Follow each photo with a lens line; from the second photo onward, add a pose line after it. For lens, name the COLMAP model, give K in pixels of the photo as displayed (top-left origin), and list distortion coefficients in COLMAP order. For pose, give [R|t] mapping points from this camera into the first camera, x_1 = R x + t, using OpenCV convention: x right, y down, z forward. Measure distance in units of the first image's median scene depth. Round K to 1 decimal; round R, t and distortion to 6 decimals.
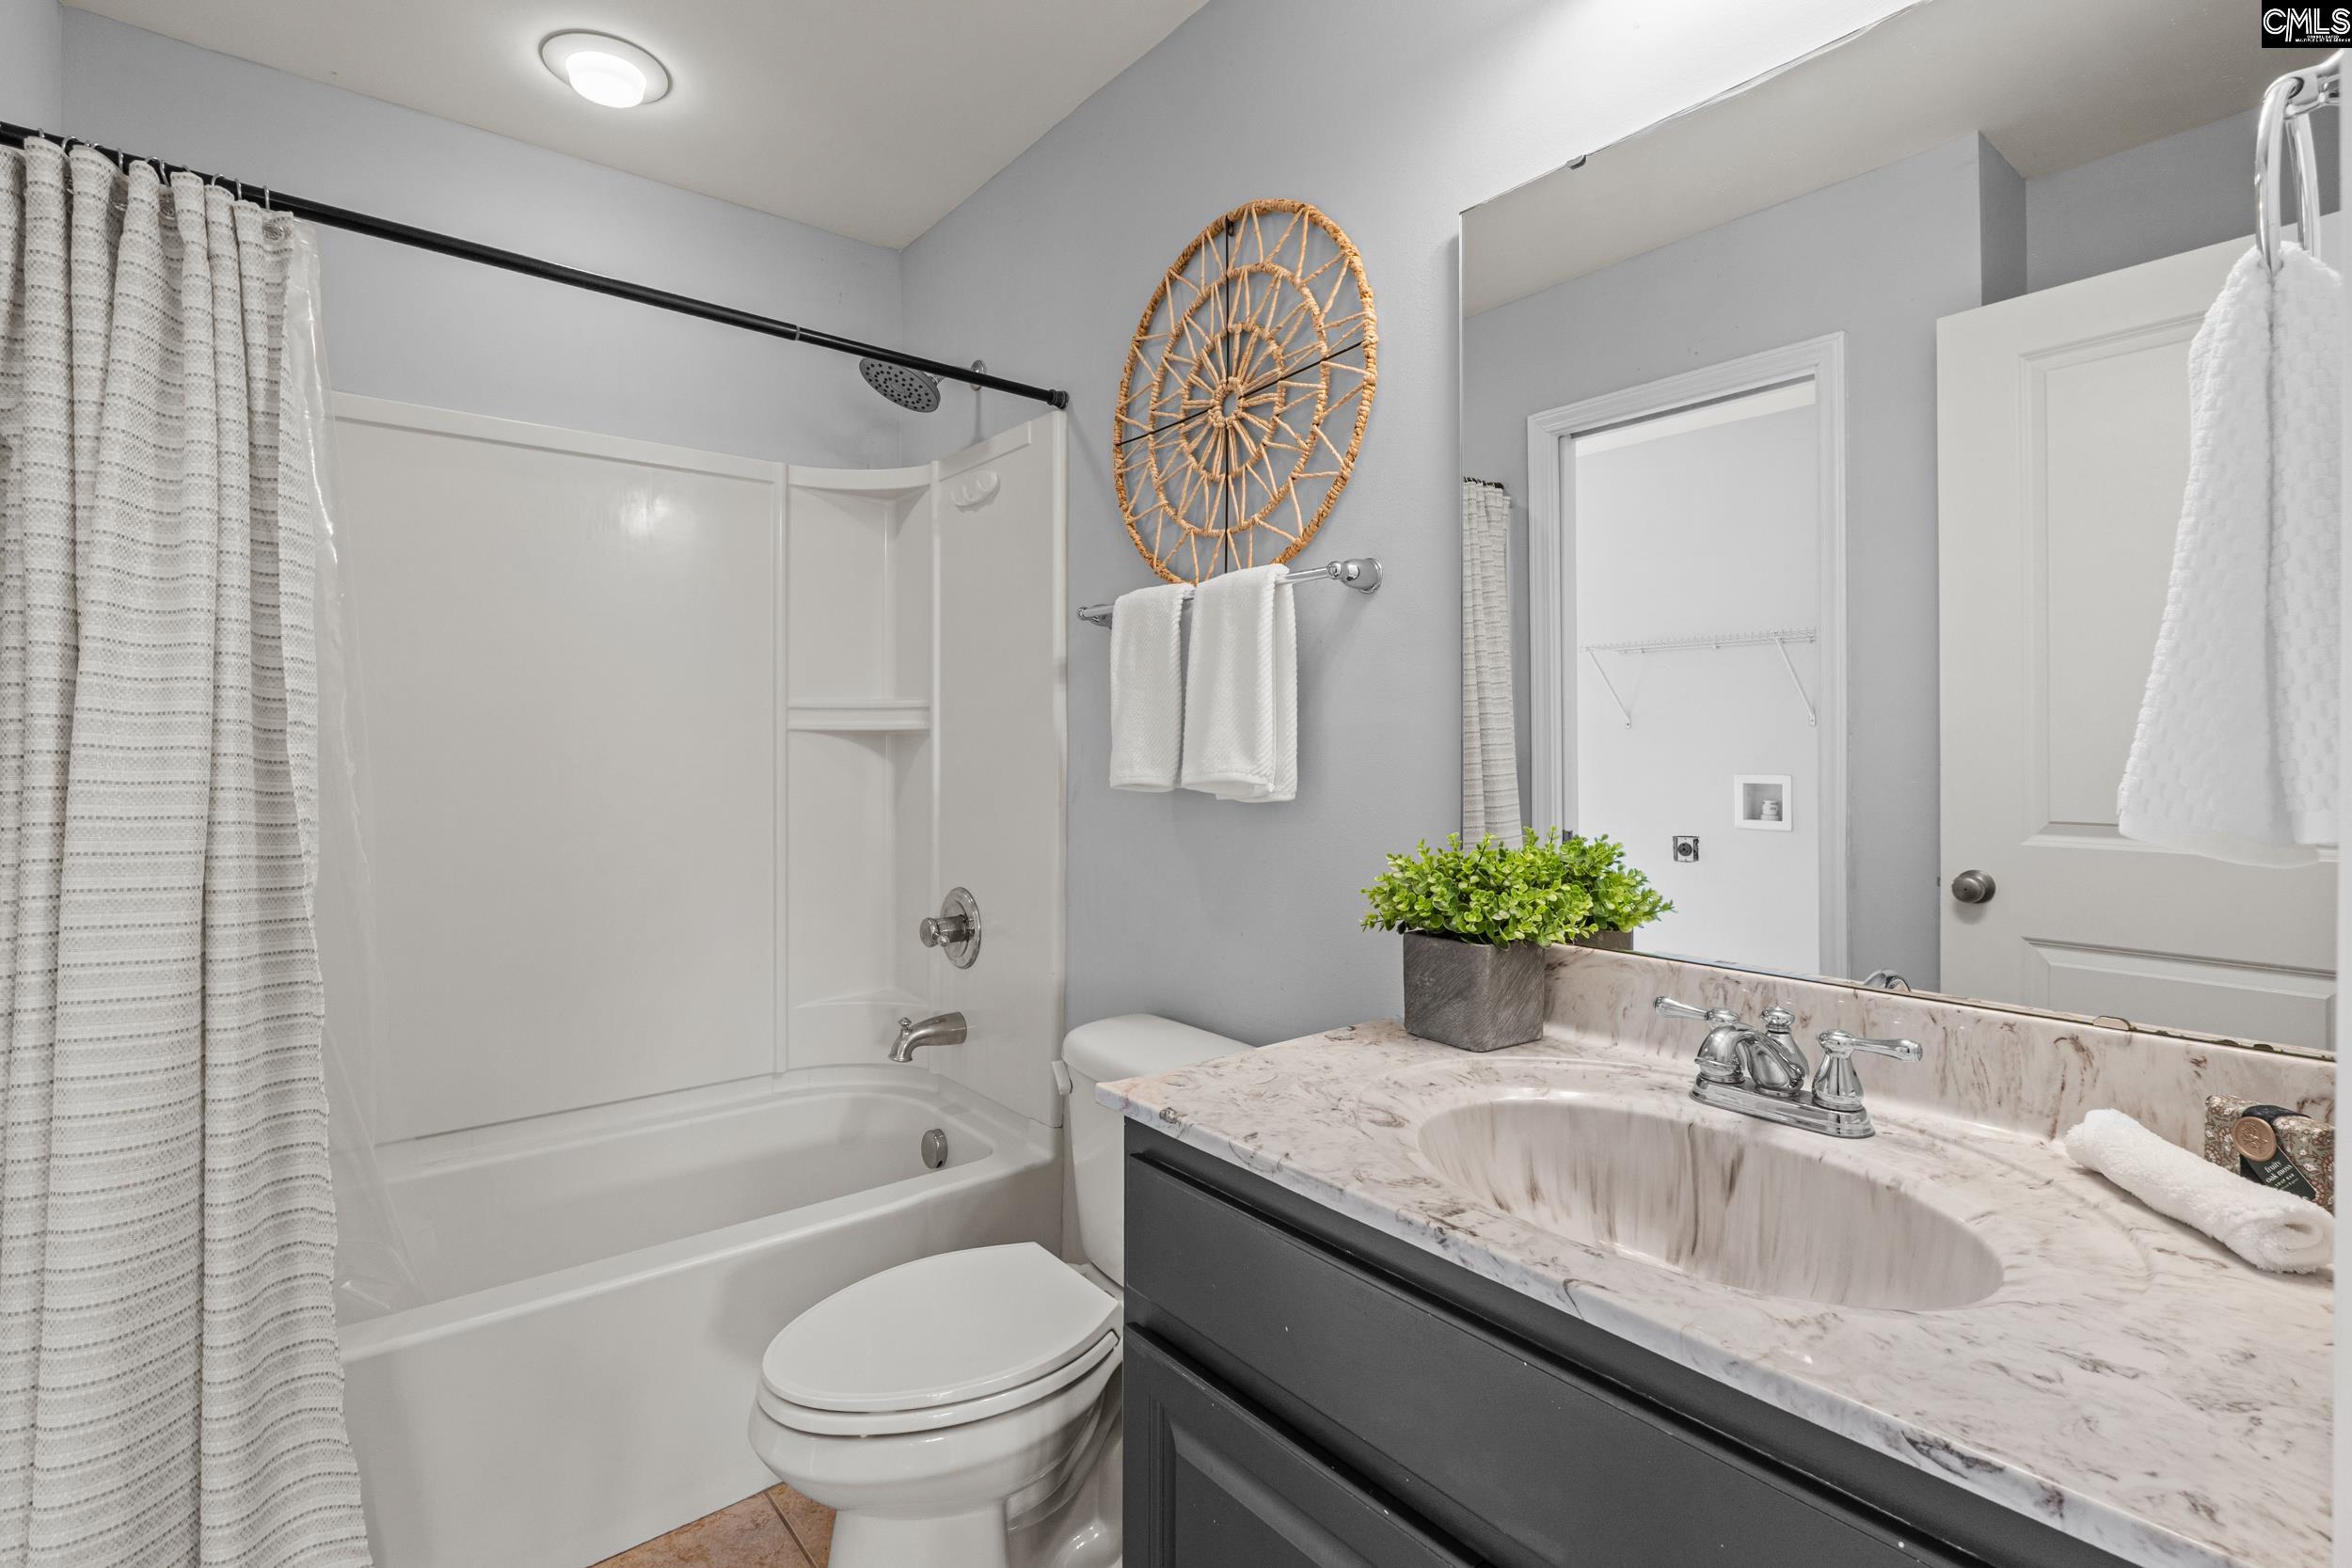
lens RADIAL K [[1079.6, 0, 1170.9], [0, 1079.6, 768.4], [0, 0, 1]] dist [-0.006515, -0.001162]
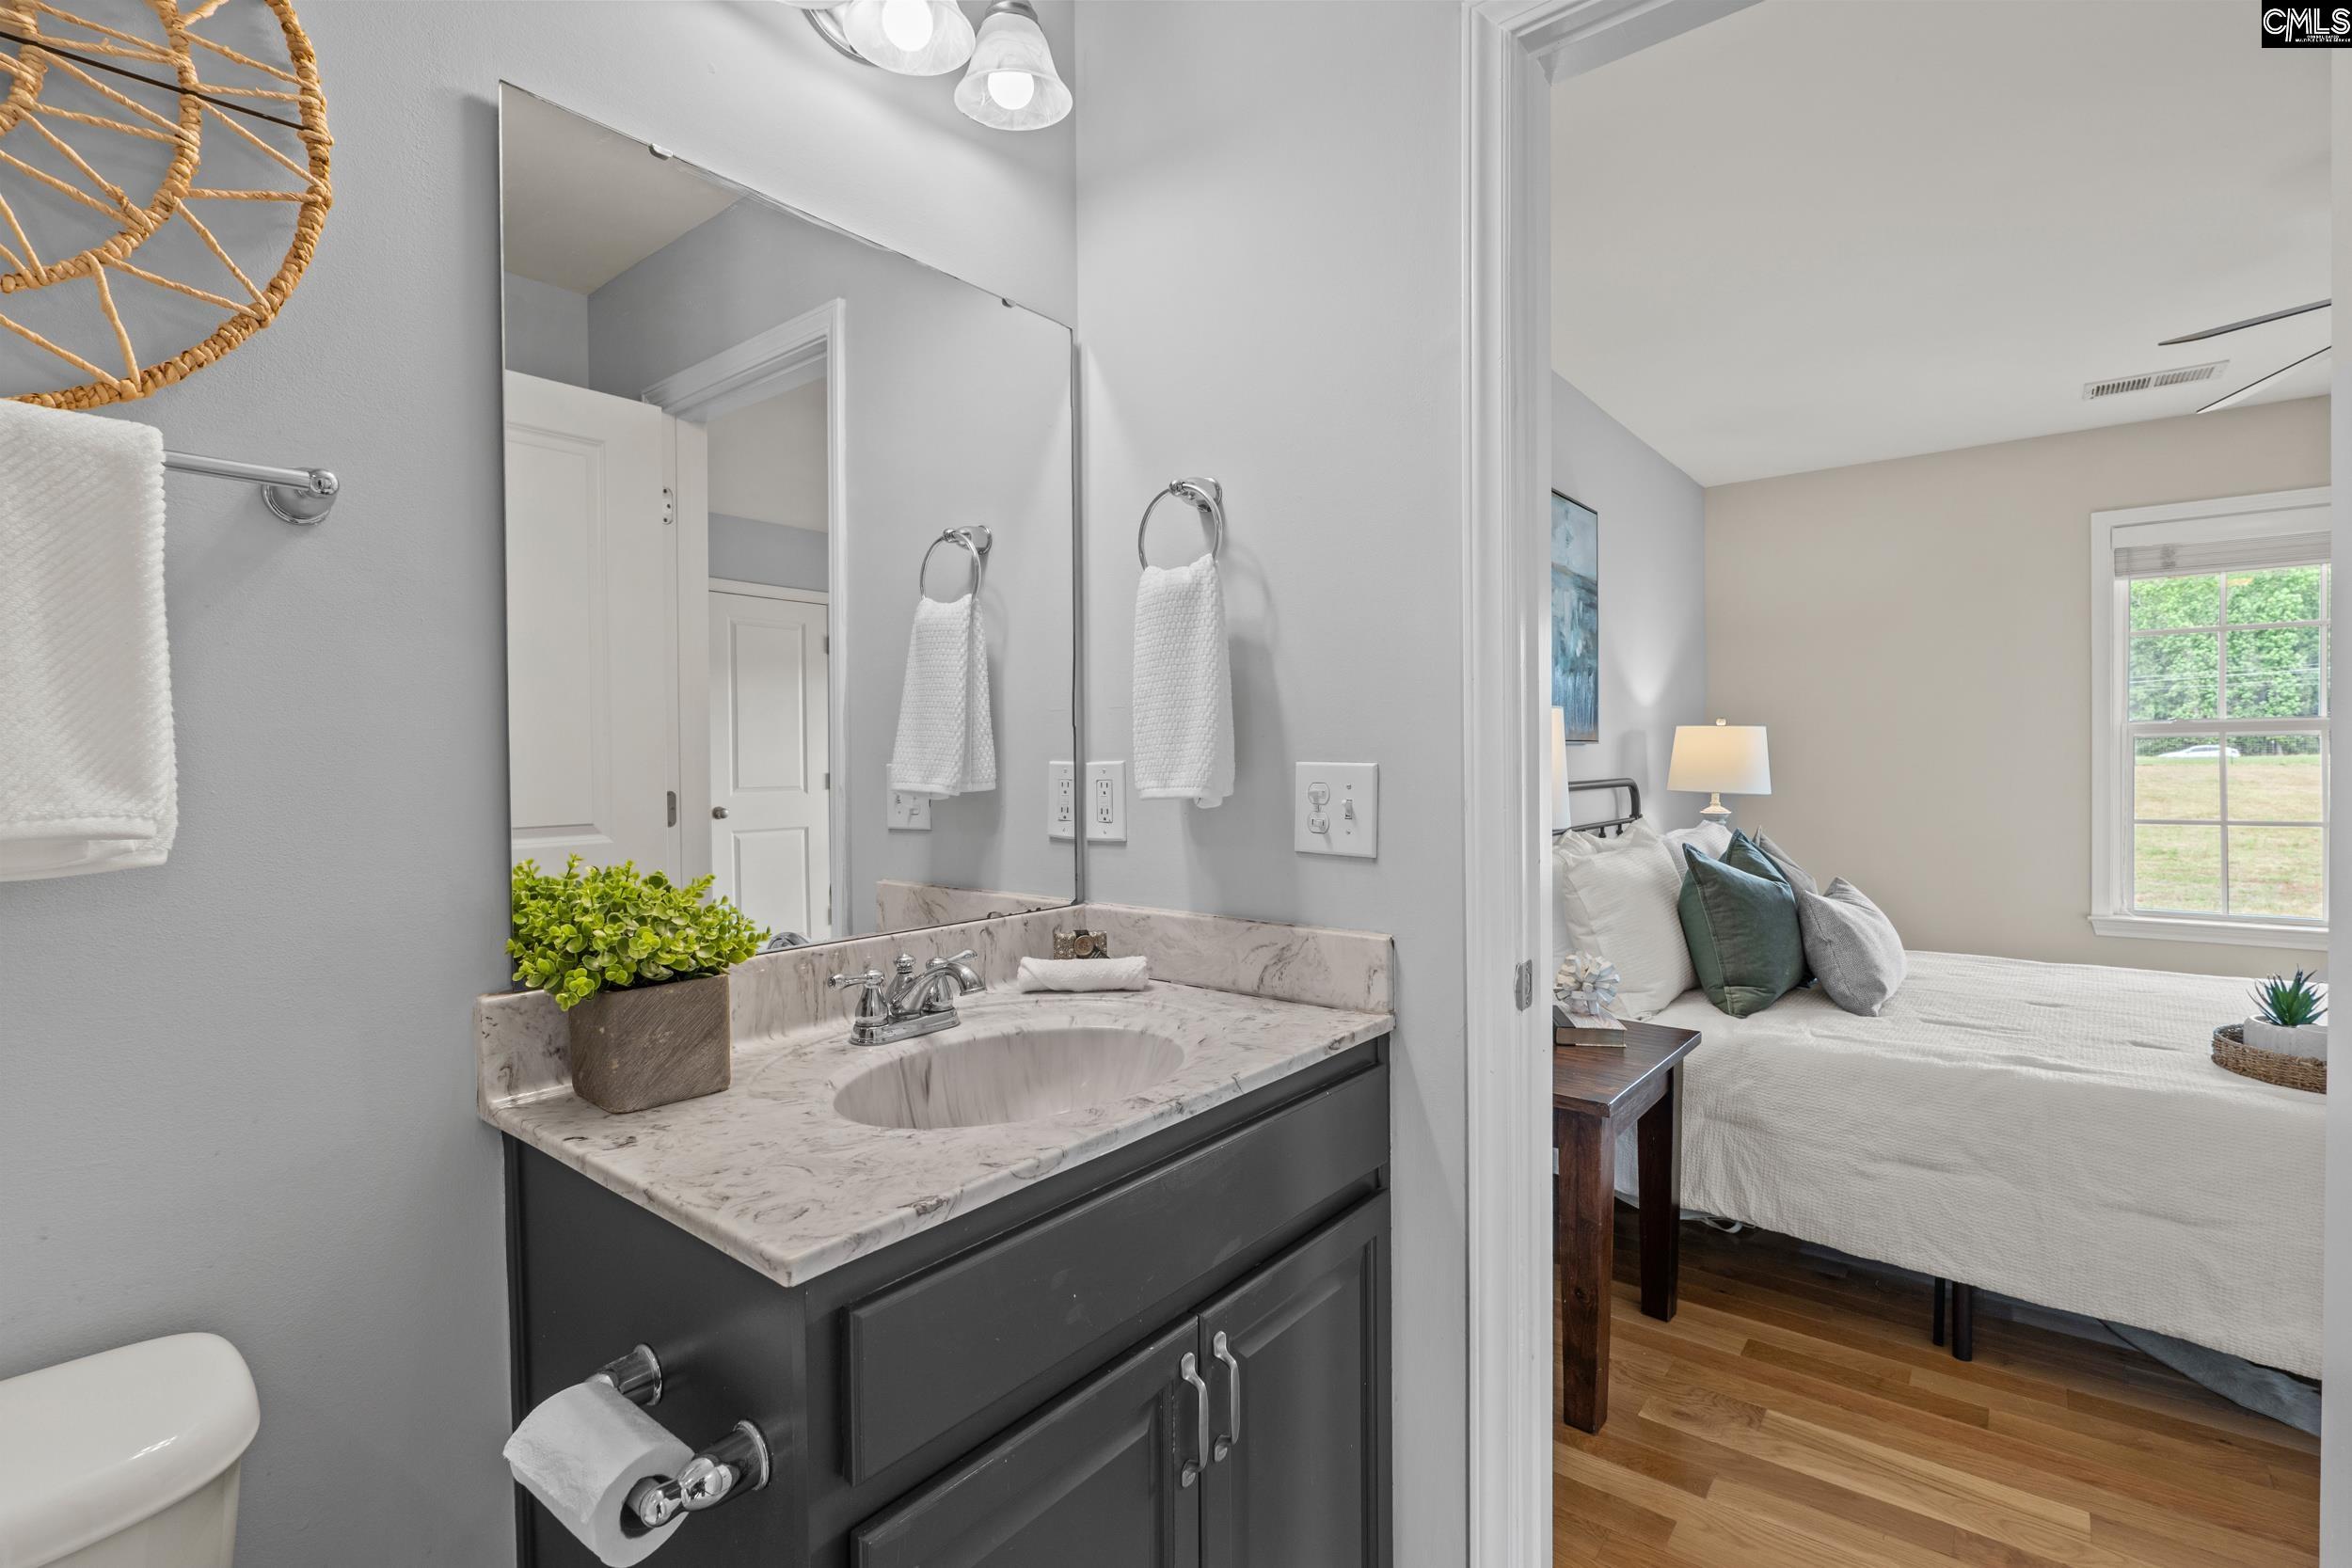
lens RADIAL K [[1079.6, 0, 1188.8], [0, 1079.6, 773.1], [0, 0, 1]] dist [-0.006515, -0.001162]
pose [[-0.215527, -0.015482, 0.976375, -2.245882], [0.027408, 0.999384, 0.021897, -0.057037], [-0.976113, 0.031480, -0.214970, 2.582252]]
